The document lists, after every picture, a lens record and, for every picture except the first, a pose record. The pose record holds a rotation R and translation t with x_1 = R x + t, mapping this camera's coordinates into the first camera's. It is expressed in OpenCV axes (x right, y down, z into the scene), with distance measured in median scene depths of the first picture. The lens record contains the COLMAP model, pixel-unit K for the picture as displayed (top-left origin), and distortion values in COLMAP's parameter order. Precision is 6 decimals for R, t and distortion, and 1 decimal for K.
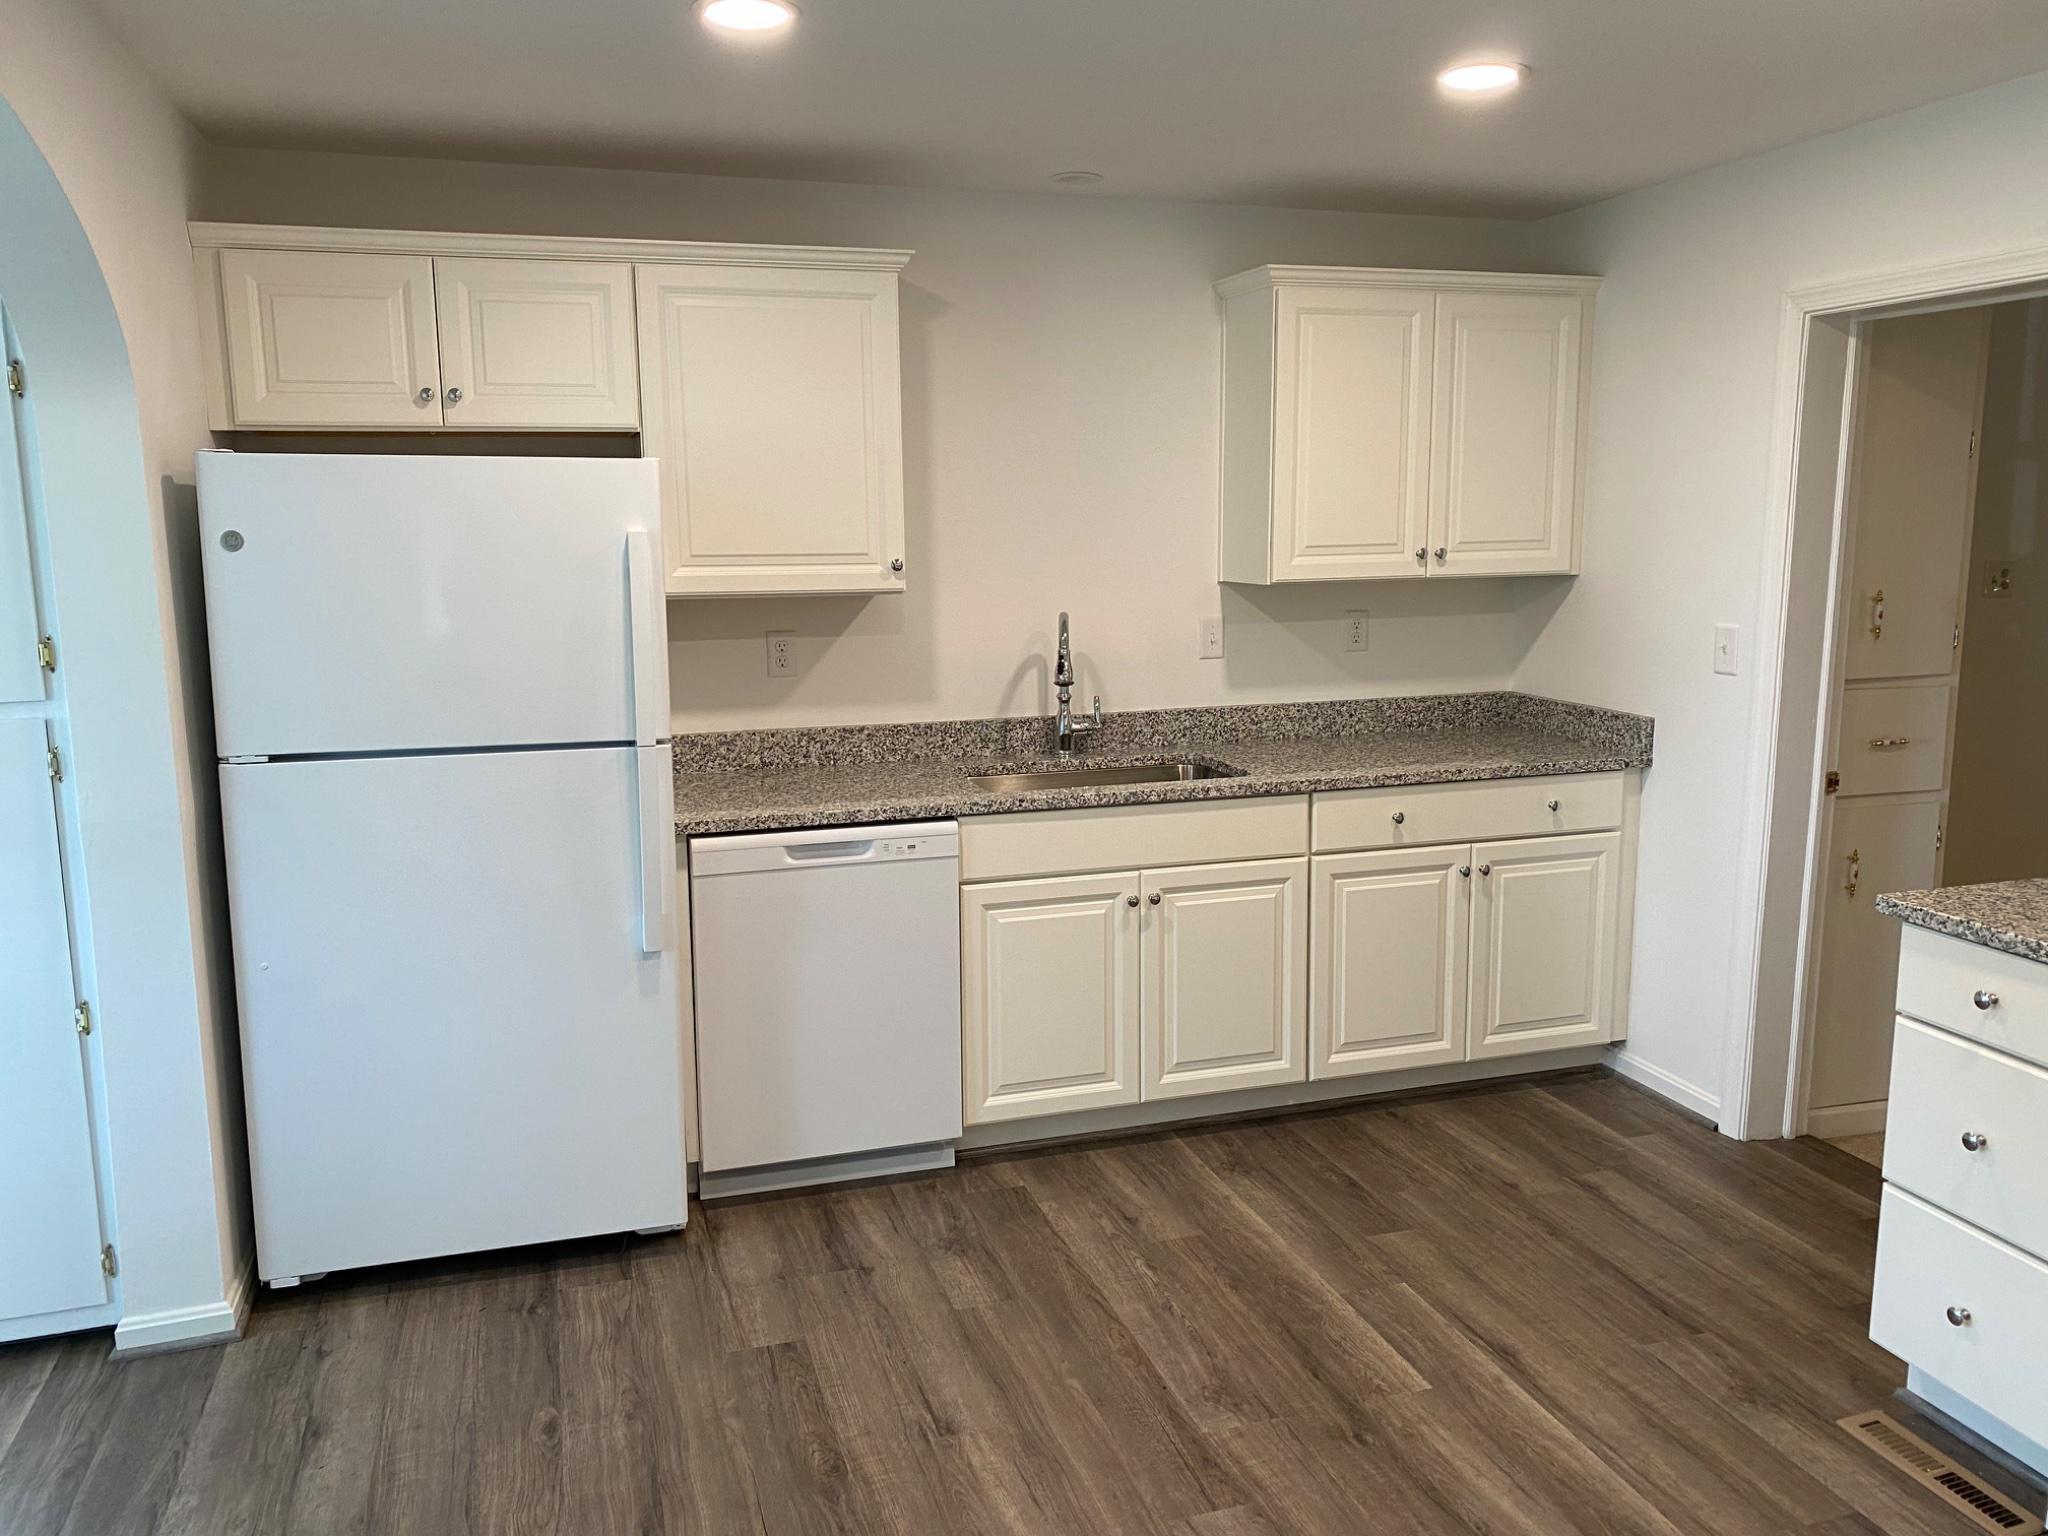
lens RADIAL K [[1564.8, 0, 1032.0], [0, 1564.8, 757.8], [0, 0, 1]] dist [0.041242, -0.043831]
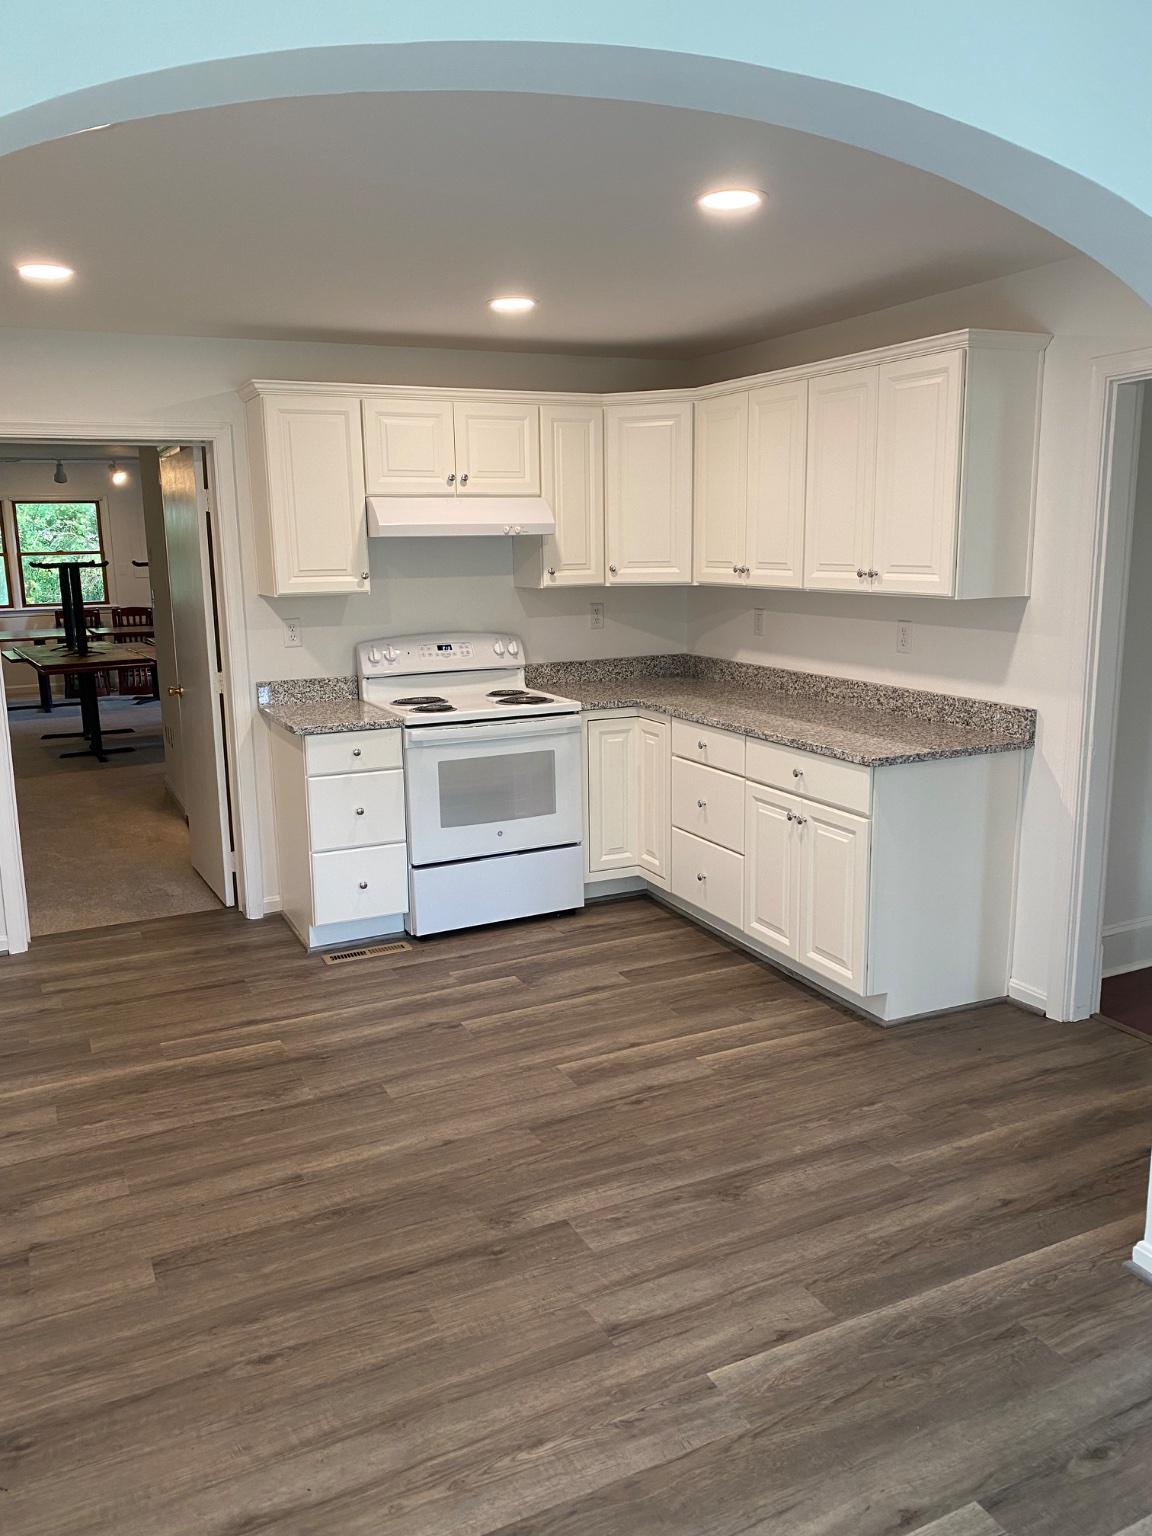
lens RADIAL K [[1173.6, 0, 564.9], [0, 1173.6, 765.1], [0, 0, 1]] dist [0.041242, -0.043831]
pose [[-0.144203, -0.177737, 0.973455, -0.863643], [0.172683, 0.964123, 0.201614, -0.098541], [-0.974365, 0.197172, -0.108337, 0.628610]]
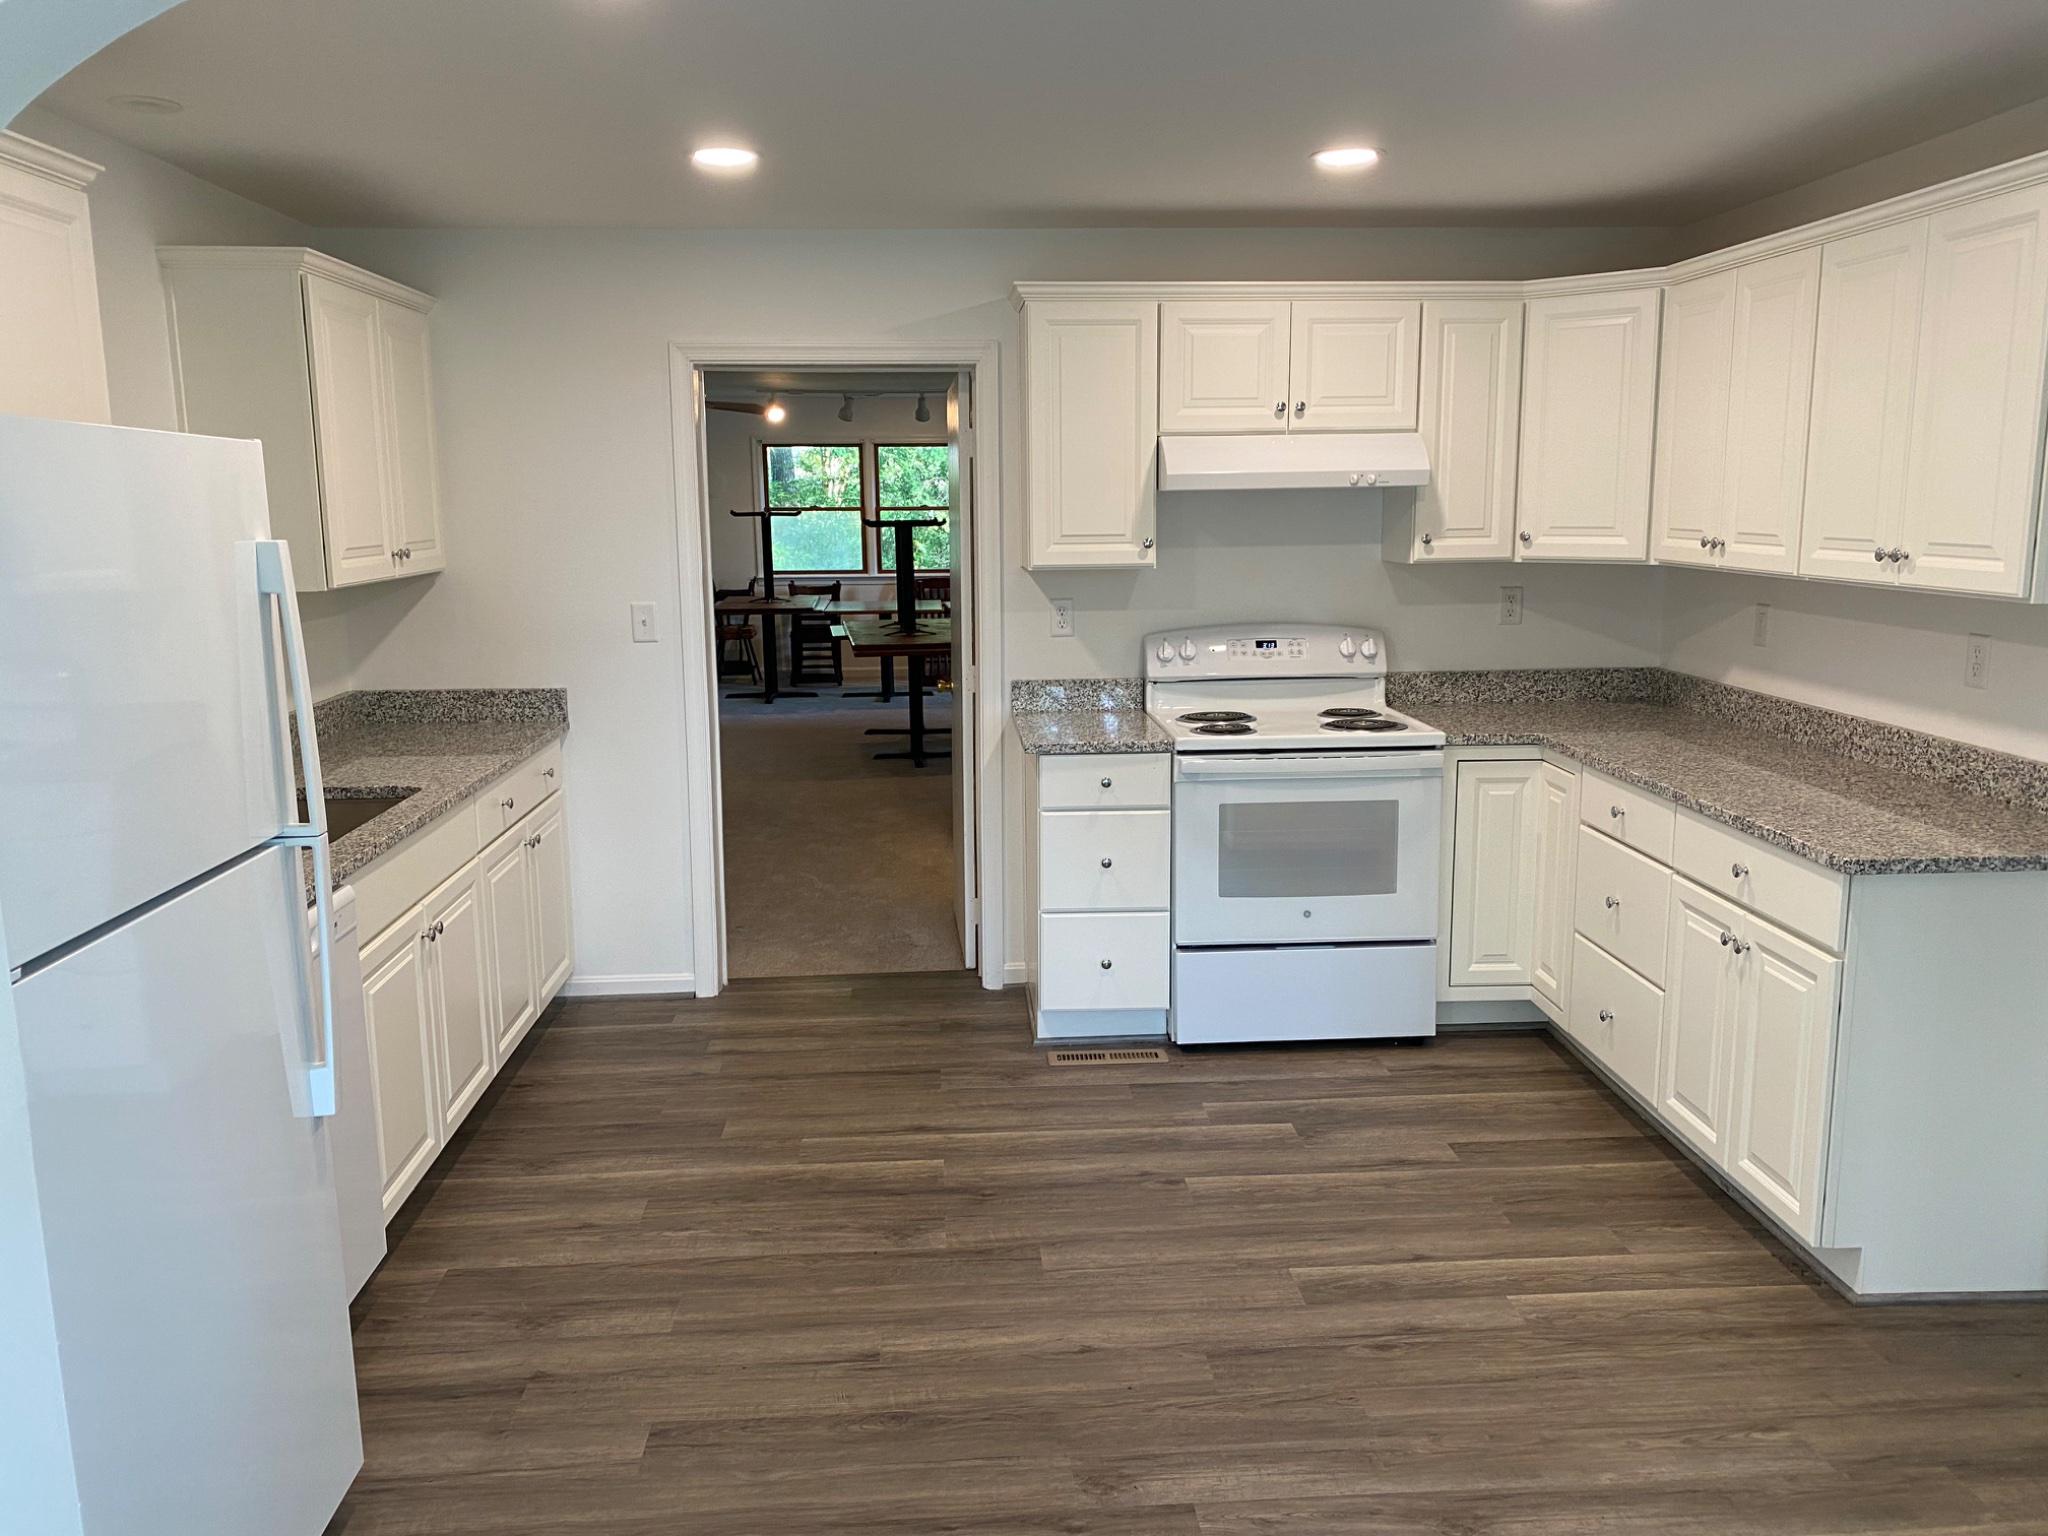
lens RADIAL K [[1564.8, 0, 1033.6], [0, 1564.8, 764.3], [0, 0, 1]] dist [0.041242, -0.043831]
pose [[0.231469, -0.158346, 0.959869, -0.792171], [0.158867, 0.979572, 0.123286, -0.070543], [-0.959783, 0.123955, 0.251896, 0.447082]]
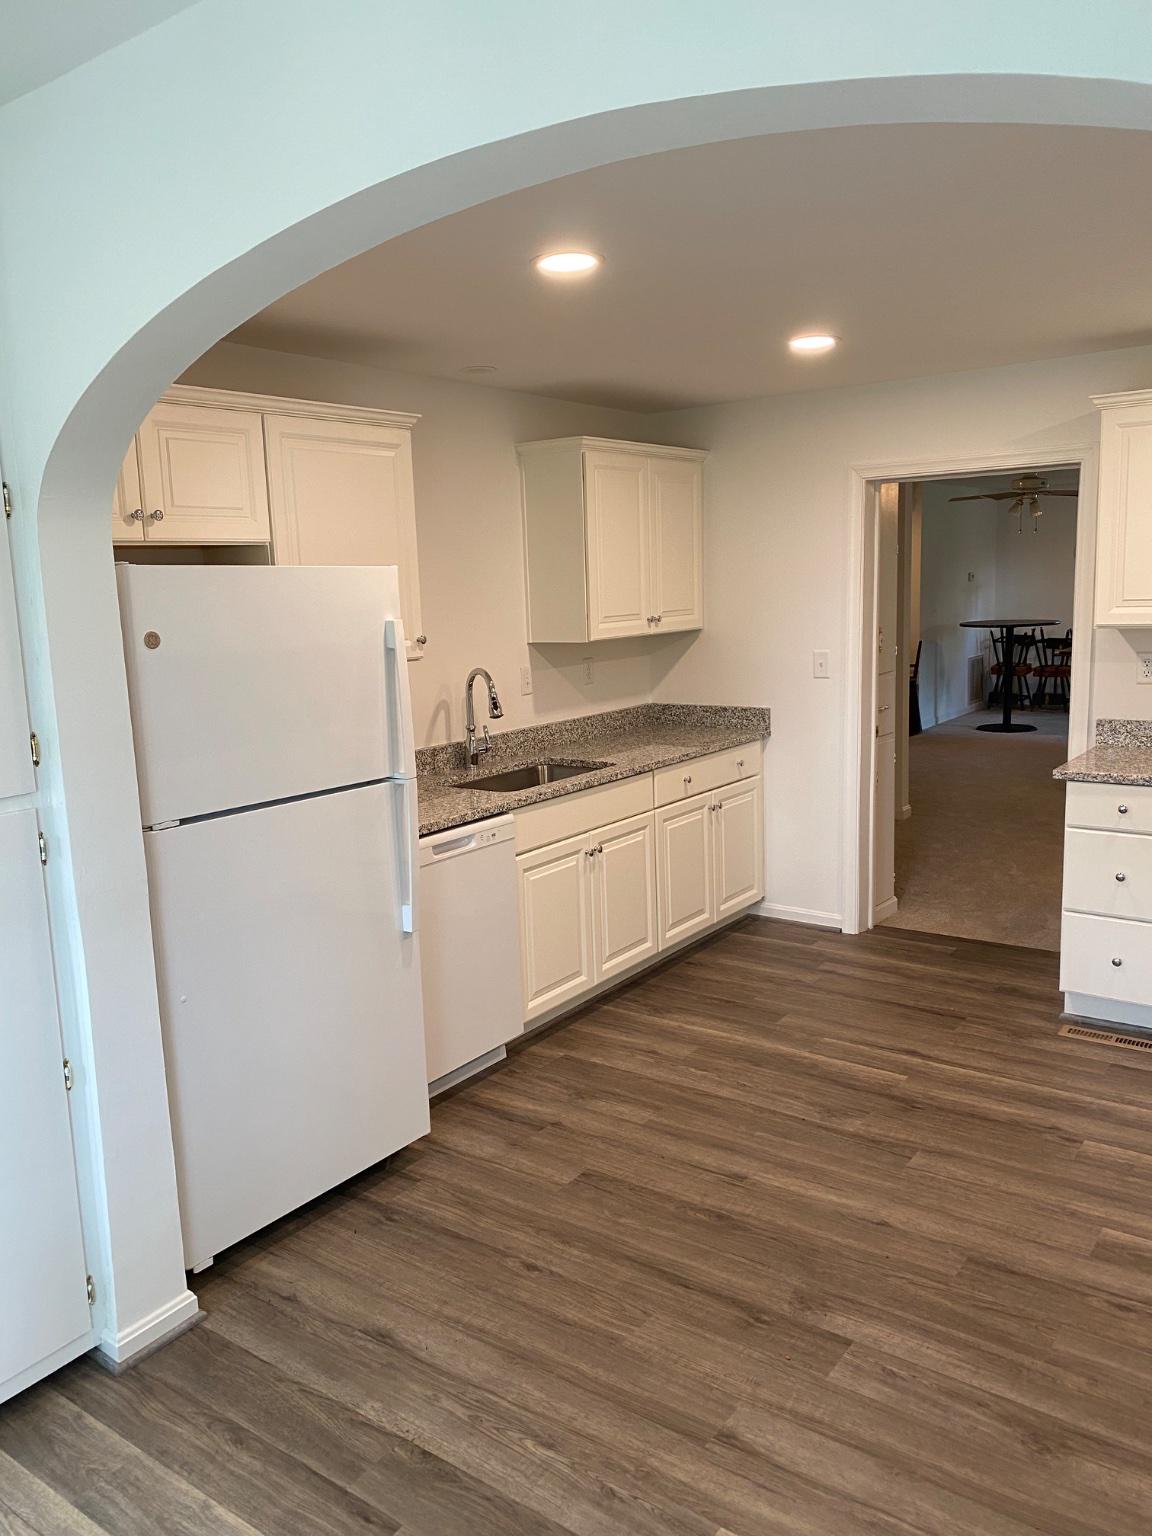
lens RADIAL K [[1173.6, 0, 560.3], [0, 1173.6, 764.9], [0, 0, 1]] dist [0.041242, -0.043831]
pose [[0.807773, -0.111449, 0.578863, -0.657932], [0.120298, 0.992466, 0.023211, -0.024666], [-0.577089, 0.050887, 0.815094, 0.095546]]
